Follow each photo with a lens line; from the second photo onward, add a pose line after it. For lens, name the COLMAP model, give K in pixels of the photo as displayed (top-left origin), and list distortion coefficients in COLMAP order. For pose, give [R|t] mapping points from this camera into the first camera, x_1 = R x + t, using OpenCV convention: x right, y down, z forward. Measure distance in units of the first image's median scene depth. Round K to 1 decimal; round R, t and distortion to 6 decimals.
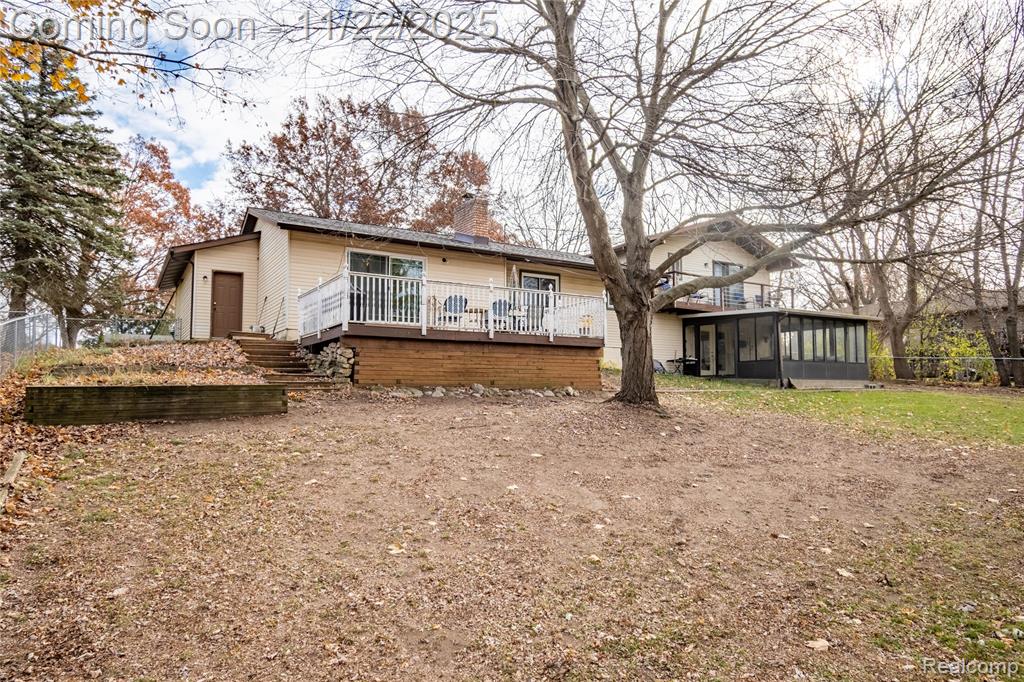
lens RADIAL K [[623.2, 0, 510.8], [0, 623.2, 363.7], [0, 0, 1]] dist [0.003040, -0.000234]
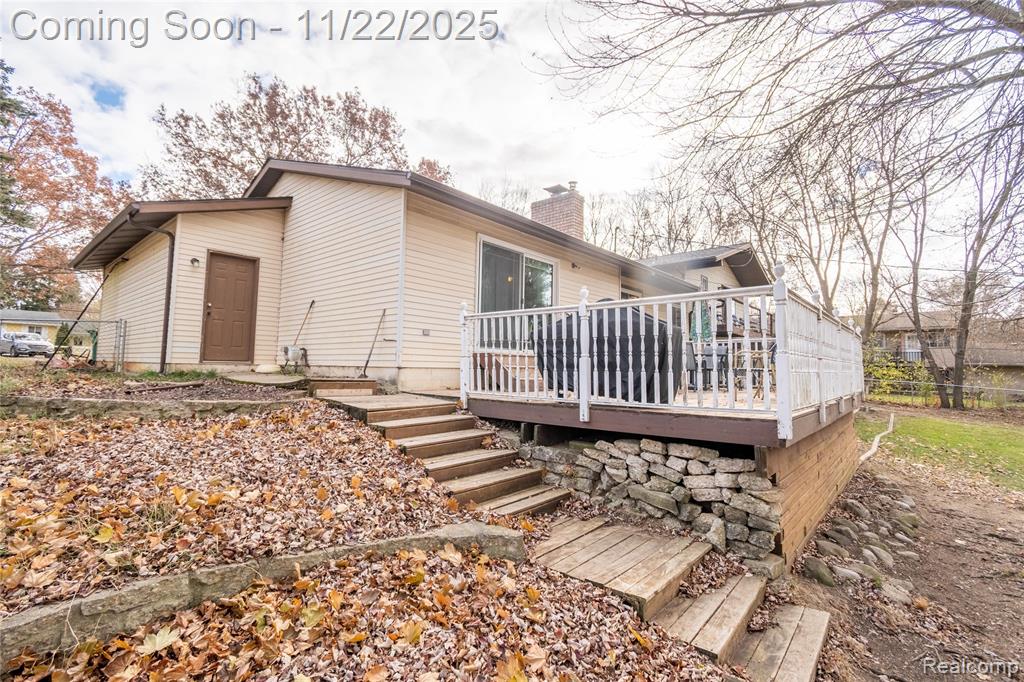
lens RADIAL K [[456.1, 0, 512.0], [0, 456.1, 341.0], [0, 0, 1]] dist [-0.000250, 0.000044]
pose [[0.954984, 0.038520, 0.294146, -0.158526], [-0.035512, 0.999248, -0.015564, -0.031842], [-0.294525, 0.004418, 0.955634, 0.240663]]
